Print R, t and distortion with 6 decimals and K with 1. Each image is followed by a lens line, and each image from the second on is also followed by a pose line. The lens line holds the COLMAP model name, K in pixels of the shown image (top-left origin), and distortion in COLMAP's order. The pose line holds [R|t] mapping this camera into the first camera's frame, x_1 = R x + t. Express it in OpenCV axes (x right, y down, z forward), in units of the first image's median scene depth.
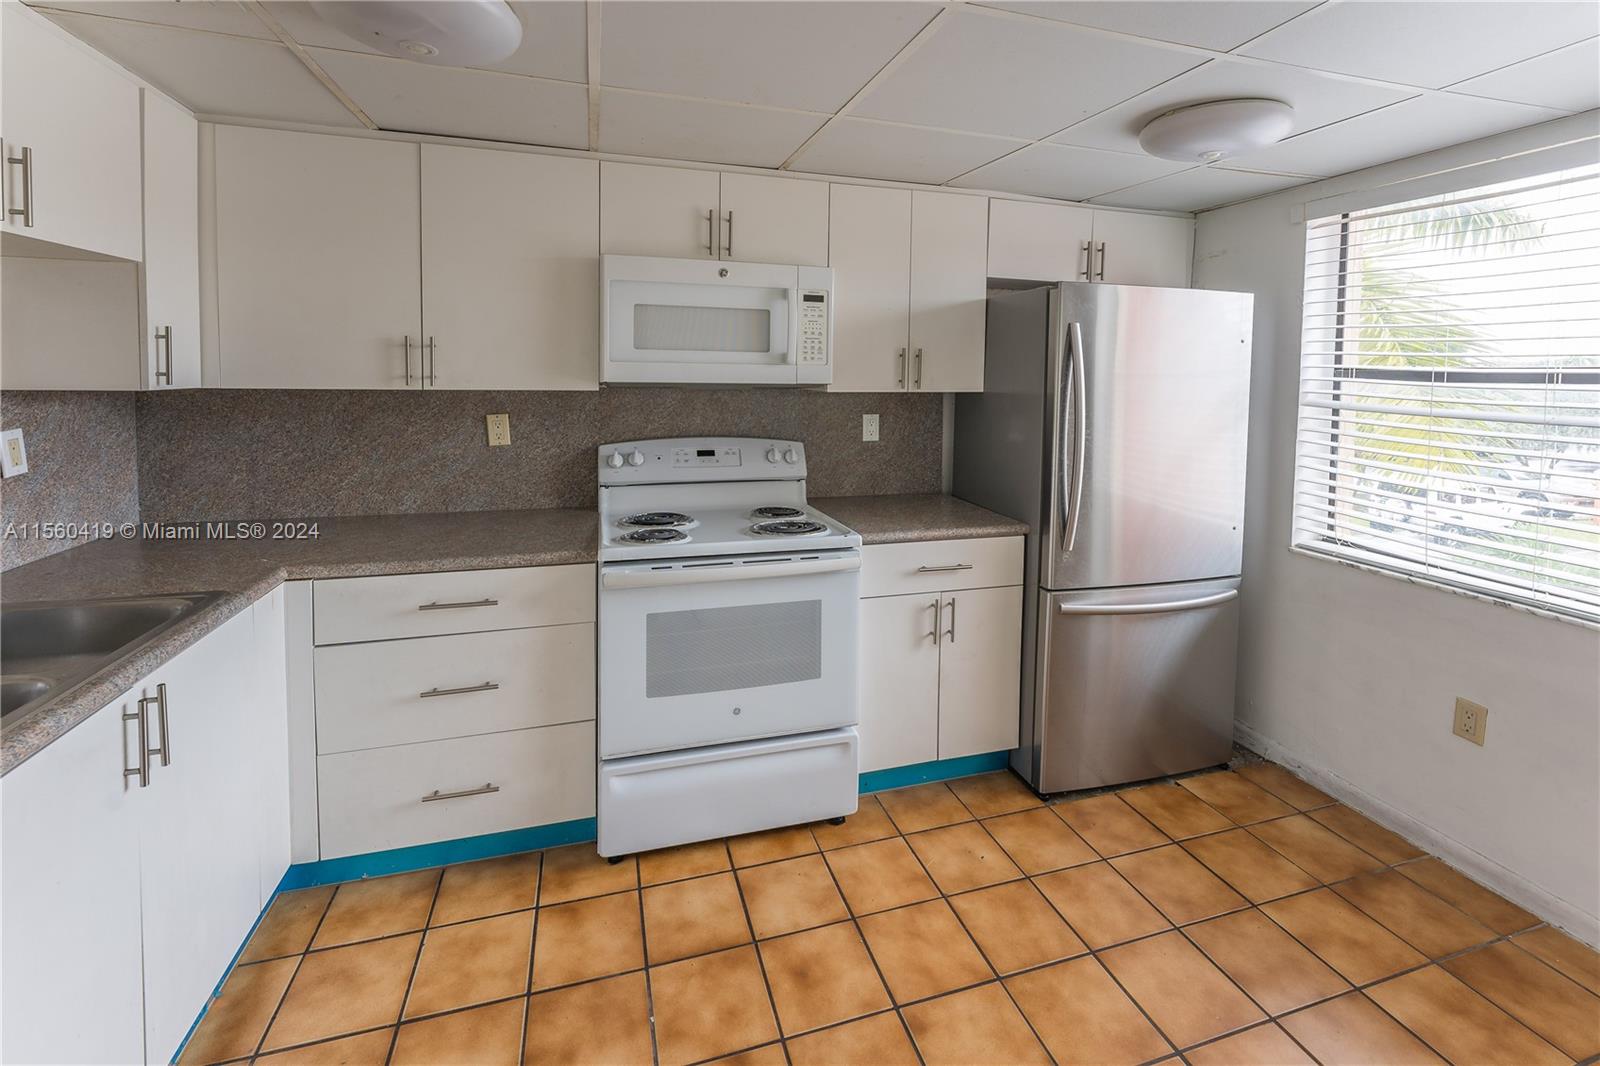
lens RADIAL K [[681.7, 0, 800.0], [0, 681.7, 533.0], [0, 0, 1]] dist [-0.001176, -0.000238]
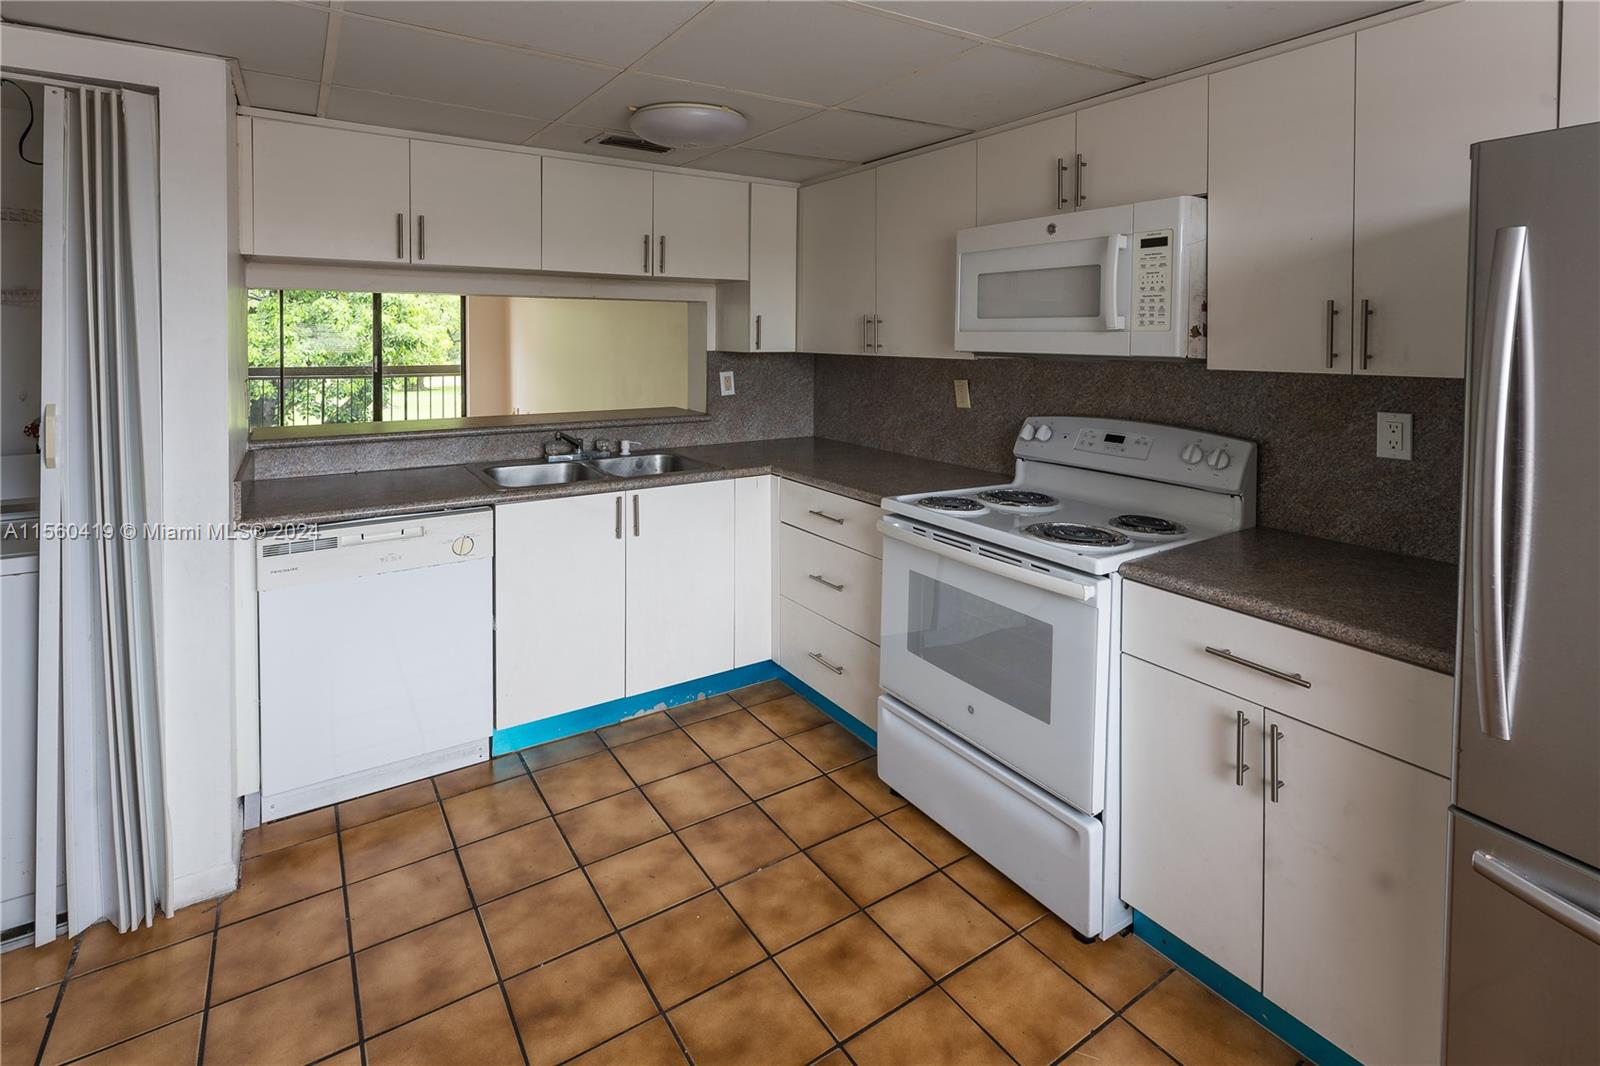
lens RADIAL K [[750.4, 0, 801.0], [0, 750.4, 513.4], [0, 0, 1]] dist [0.001951, 0.000073]
pose [[0.289373, 0.210019, -0.933893, 0.750390], [-0.222325, 0.963700, 0.147833, -0.094560], [0.931040, 0.164849, 0.325561, 0.426242]]
